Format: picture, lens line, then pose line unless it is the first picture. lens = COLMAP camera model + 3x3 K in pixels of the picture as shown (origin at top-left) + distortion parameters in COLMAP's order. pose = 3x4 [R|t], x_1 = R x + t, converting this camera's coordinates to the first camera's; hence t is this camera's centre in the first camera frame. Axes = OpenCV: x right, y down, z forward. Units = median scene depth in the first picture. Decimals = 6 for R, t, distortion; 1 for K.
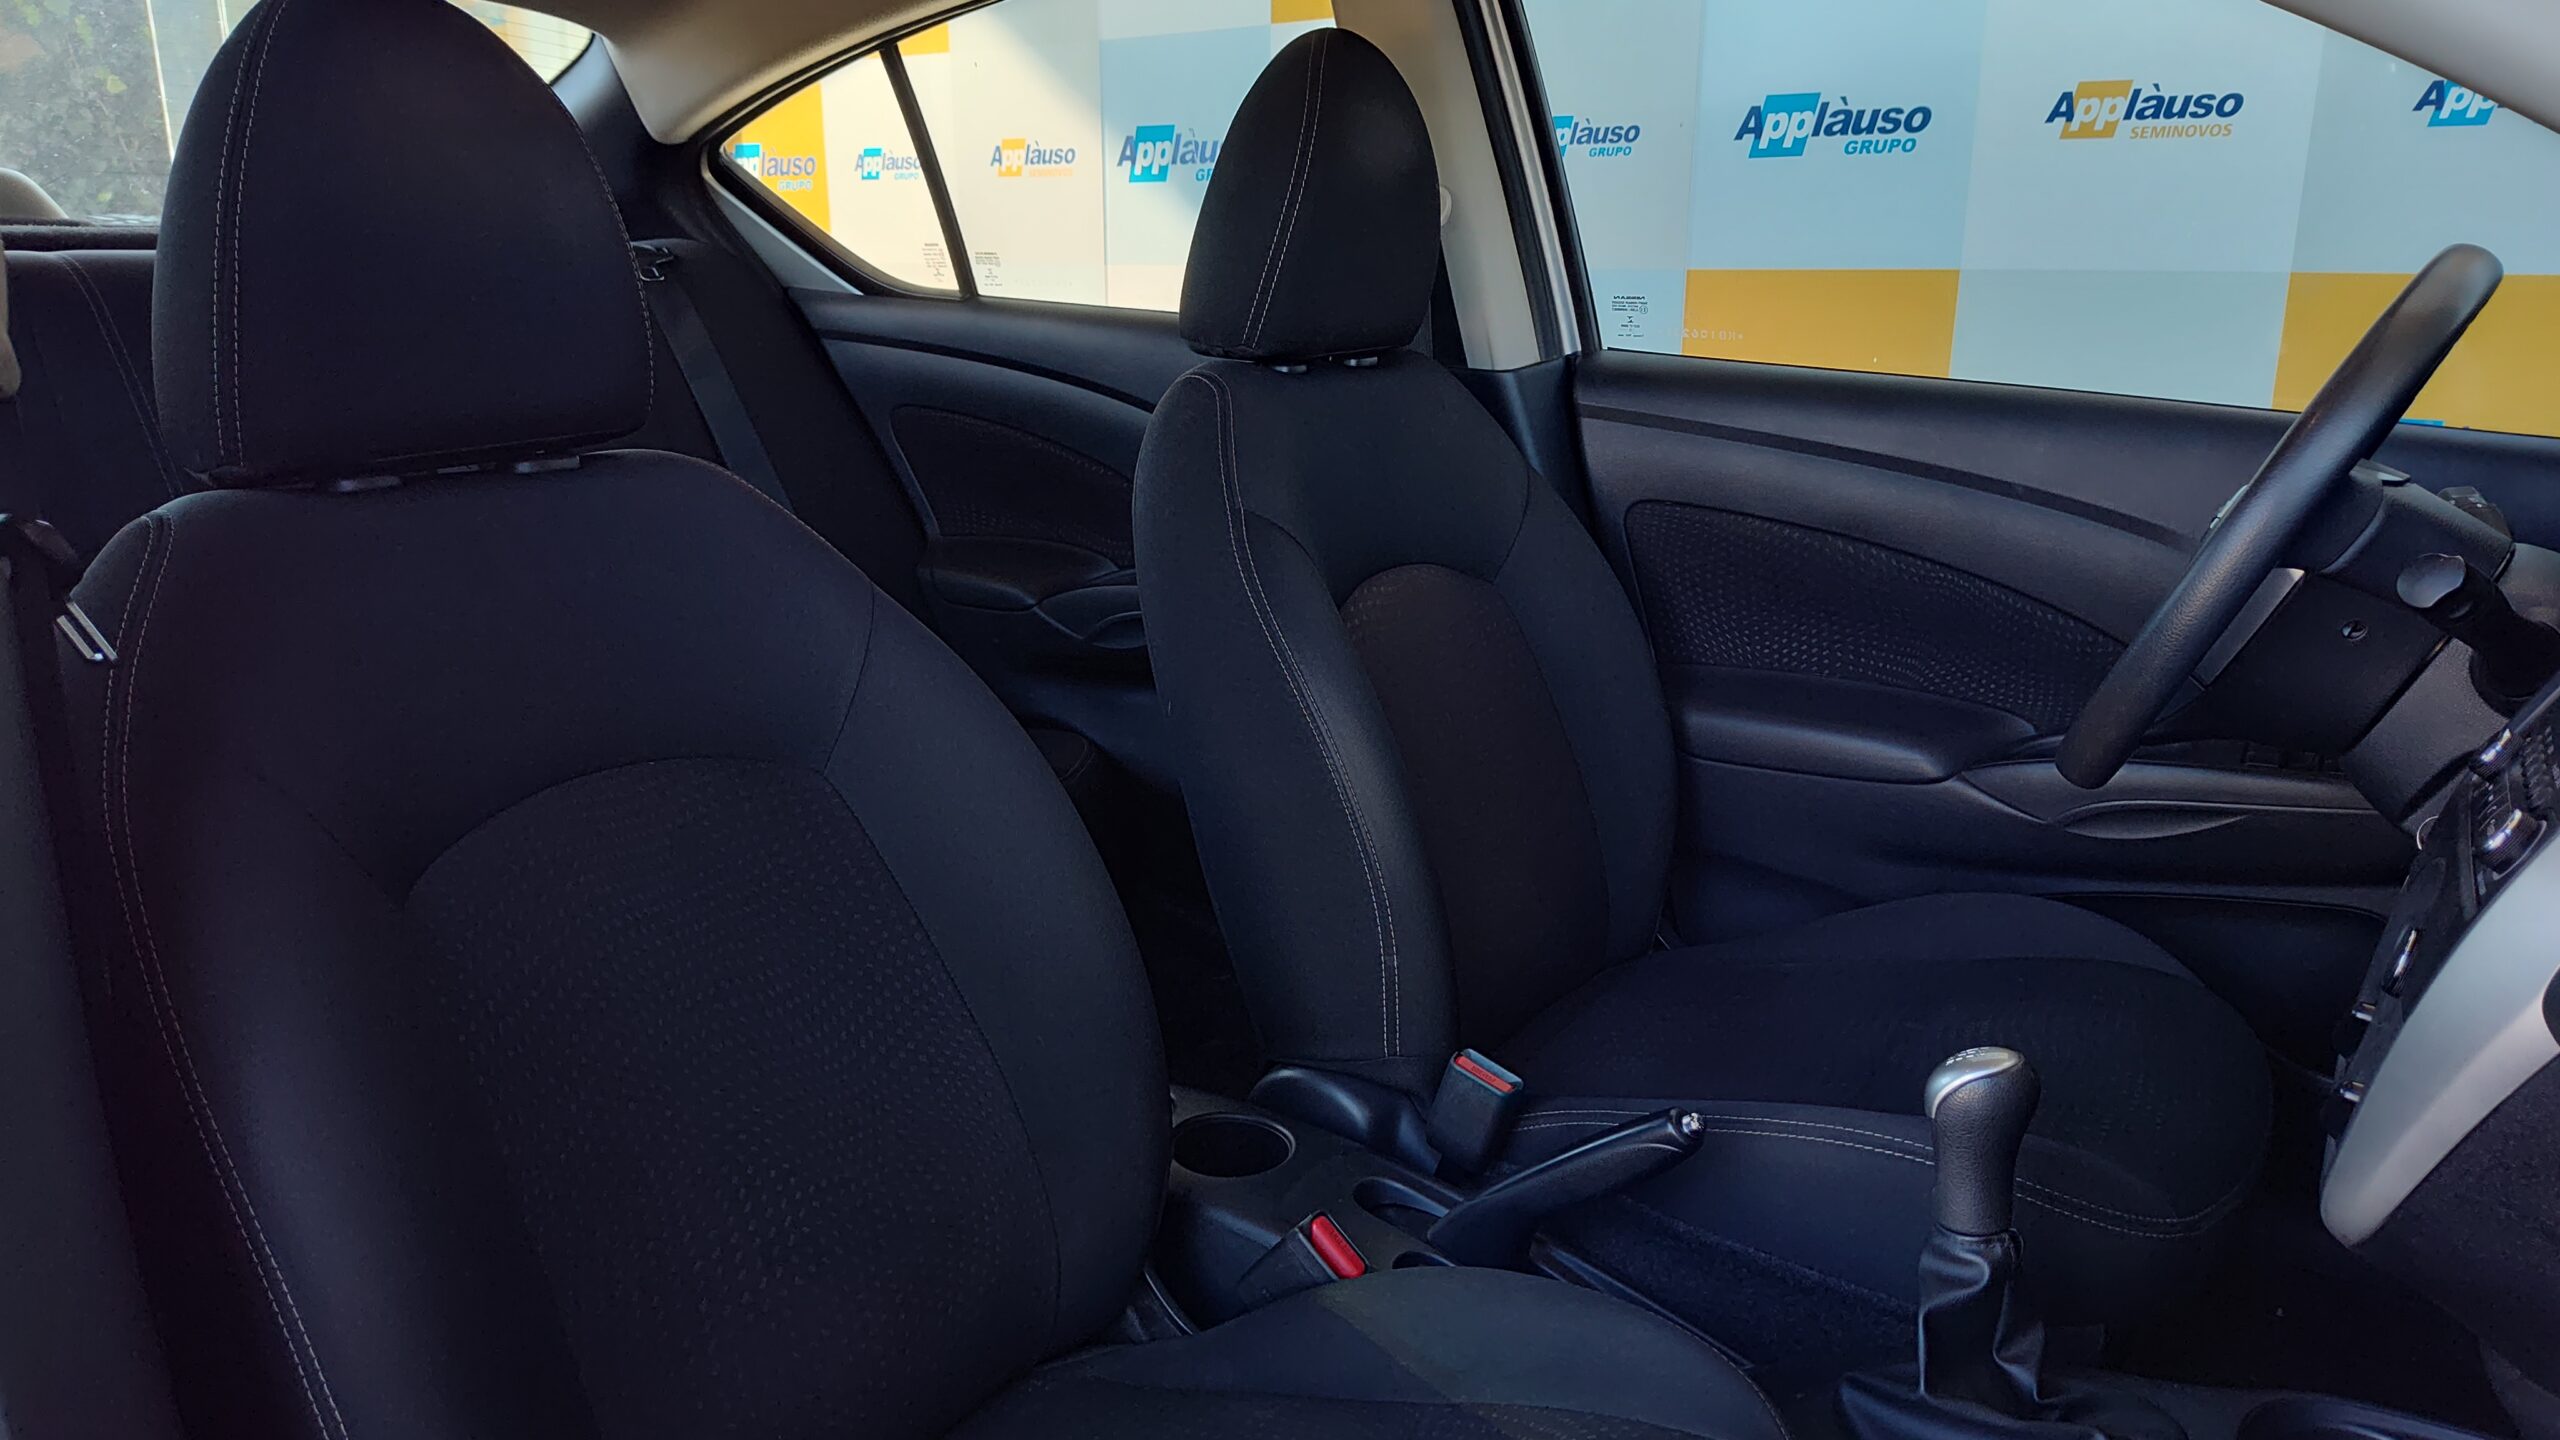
lens RADIAL K [[1762.2, 0, 1280.0], [0, 1762.2, 720.0], [0, 0, 1]] dist [-0.000291, -0.001310]
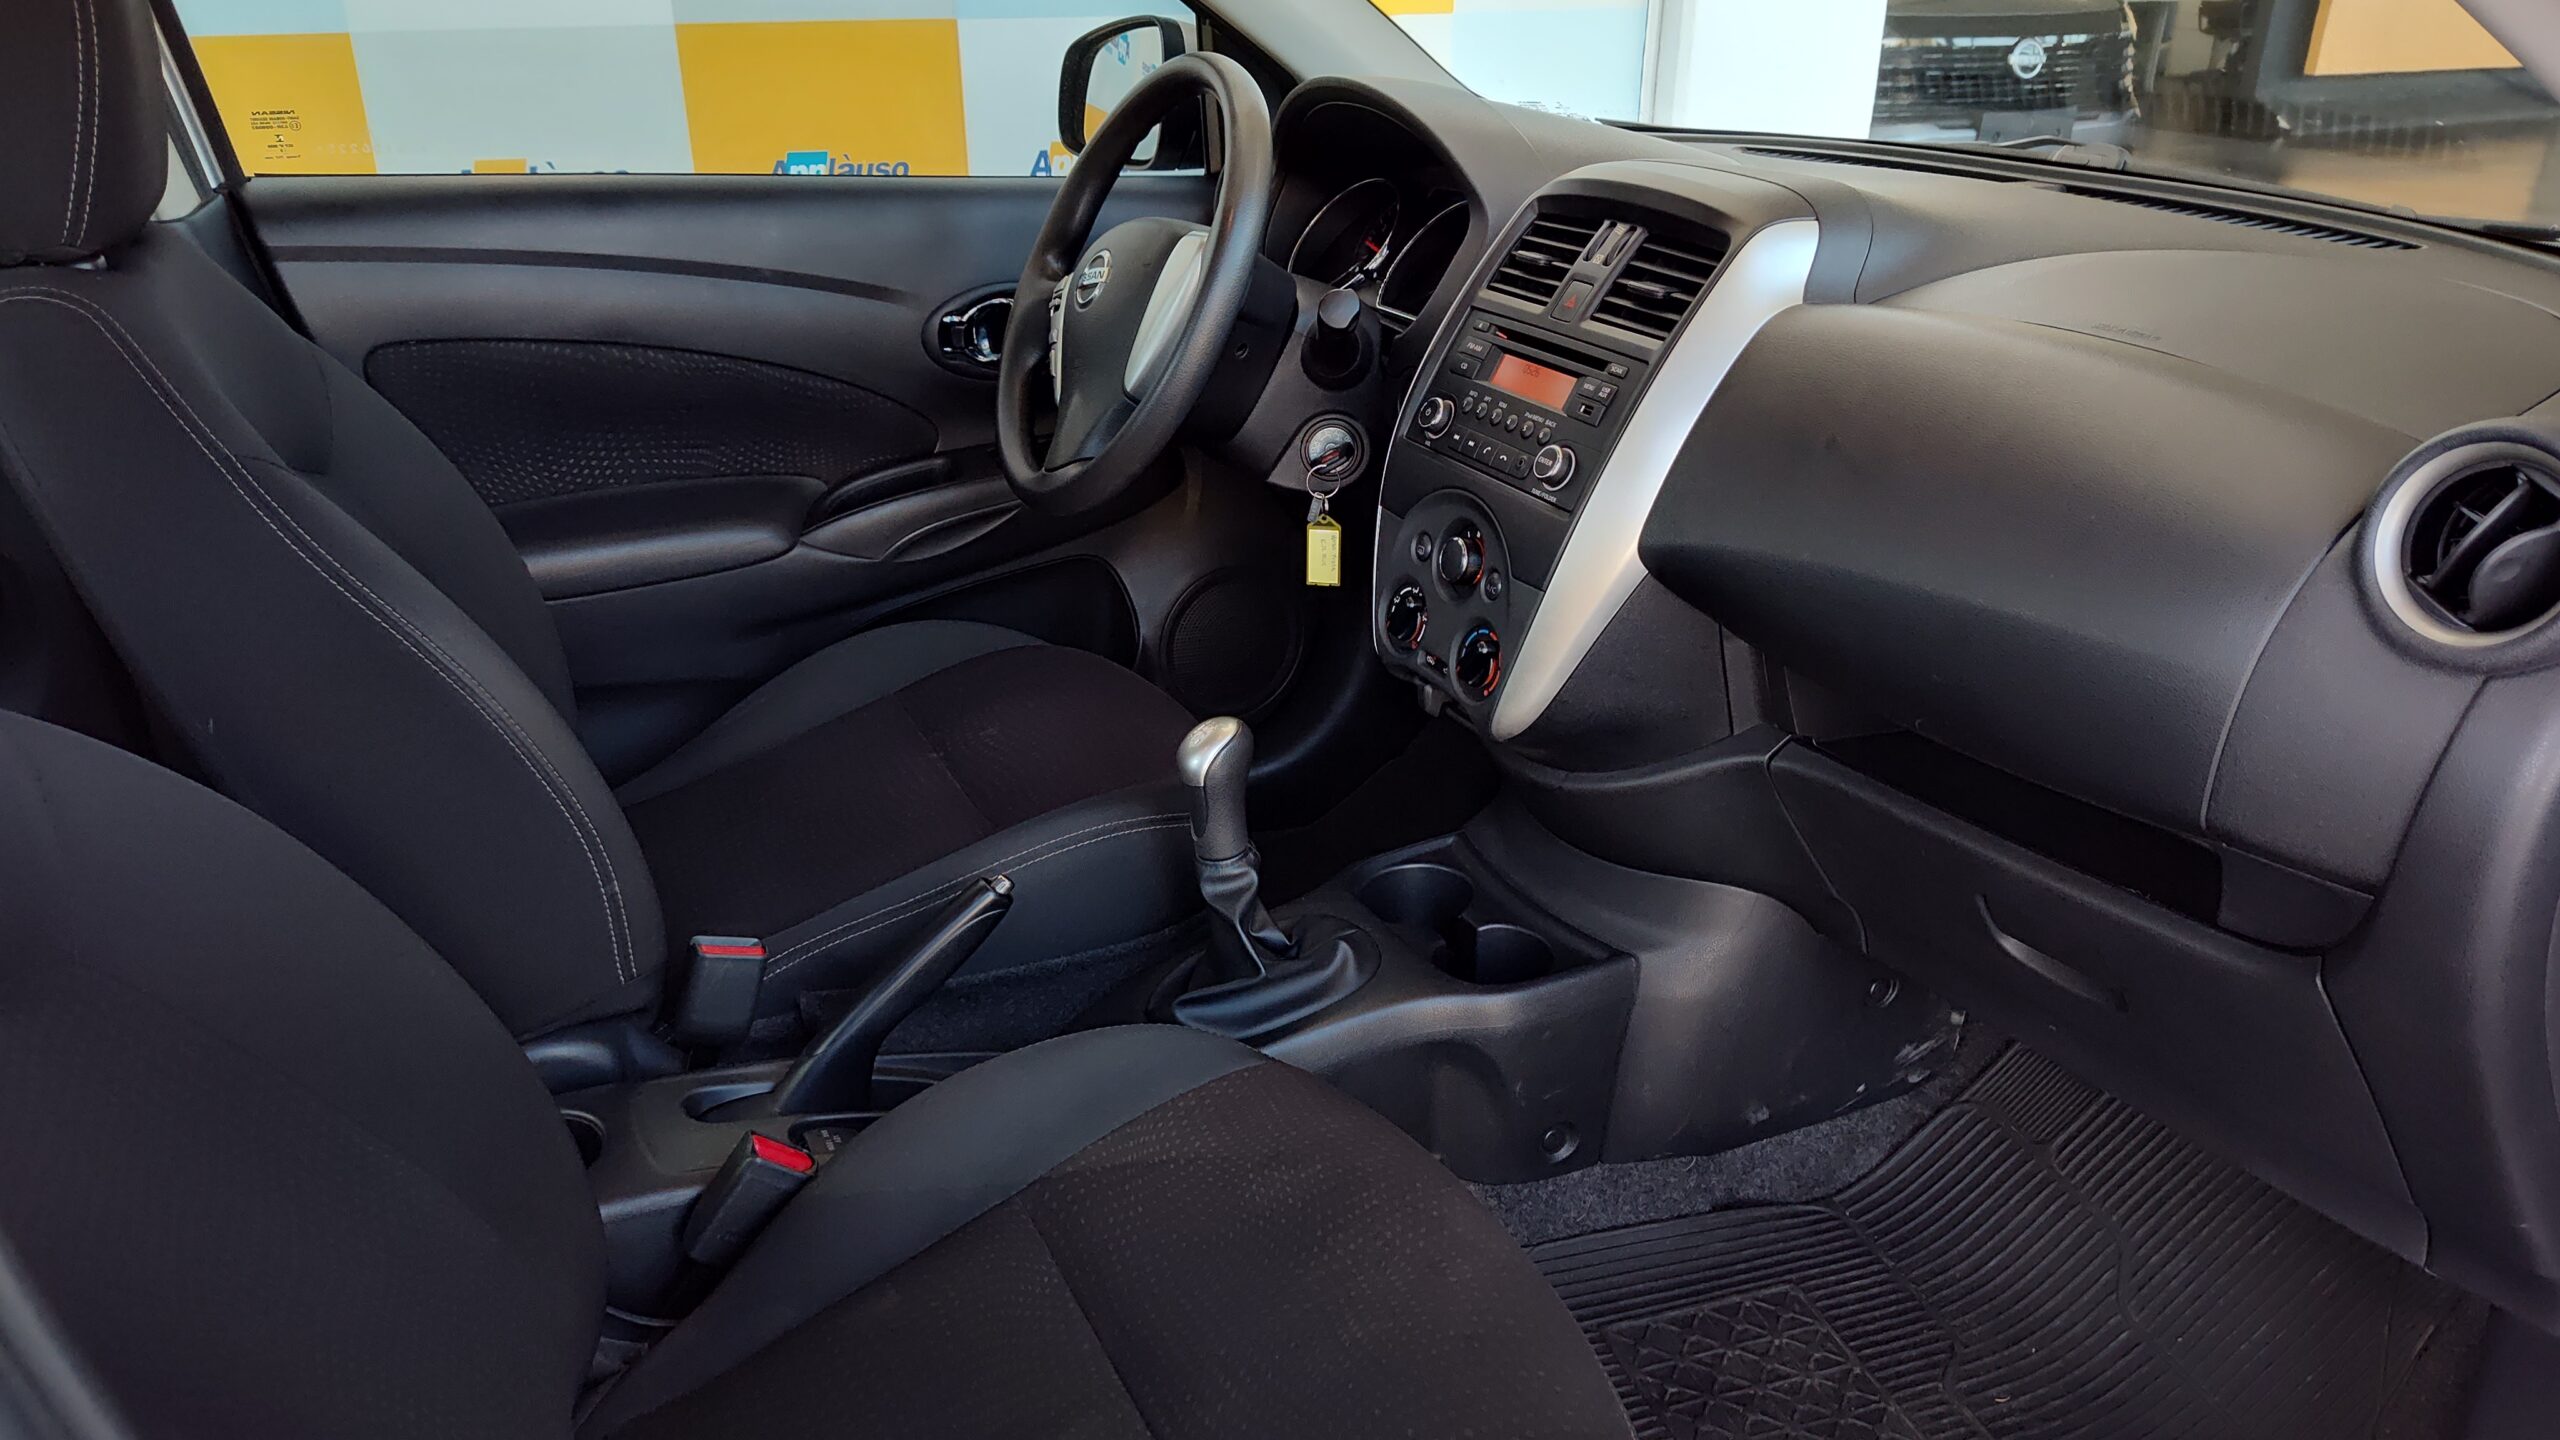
lens RADIAL K [[1786.9, 0, 1274.5], [0, 1786.9, 726.0], [0, 0, 1]] dist [0.002684, -0.000429]
pose [[0.495478, -0.355225, 0.792664, -0.383241], [0.221430, 0.934060, 0.280179, -0.104848], [-0.839923, 0.036697, 0.541464, 0.143218]]
